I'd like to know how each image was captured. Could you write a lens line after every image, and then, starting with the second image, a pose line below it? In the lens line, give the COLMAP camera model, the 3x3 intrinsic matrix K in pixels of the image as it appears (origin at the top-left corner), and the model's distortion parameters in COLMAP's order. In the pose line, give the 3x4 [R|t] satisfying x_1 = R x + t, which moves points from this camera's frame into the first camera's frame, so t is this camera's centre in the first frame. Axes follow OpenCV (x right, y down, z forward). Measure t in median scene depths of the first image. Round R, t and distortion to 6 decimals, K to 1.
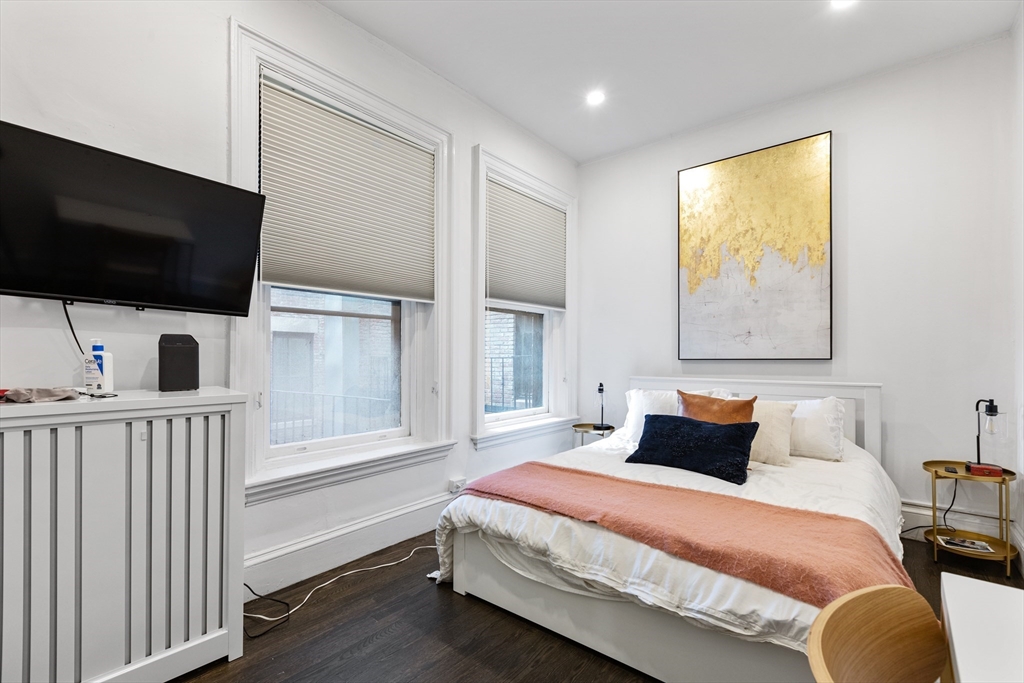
lens RADIAL K [[457.5, 0, 511.2], [0, 457.5, 347.9], [0, 0, 1]] dist [-0.000805, 0.000193]
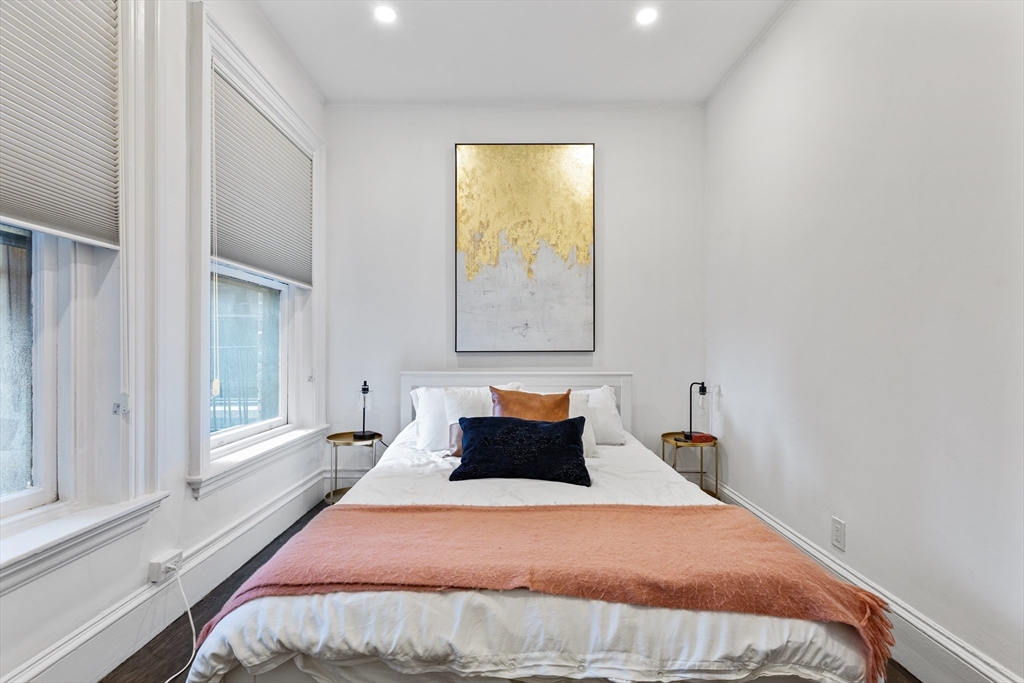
lens RADIAL K [[457.5, 0, 511.2], [0, 457.5, 347.9], [0, 0, 1]] dist [-0.000805, 0.000193]
pose [[0.771058, 0.003423, 0.636756, -0.168883], [-0.013805, 0.999840, 0.011343, 0.007619], [-0.636615, -0.017537, 0.770982, 0.304109]]
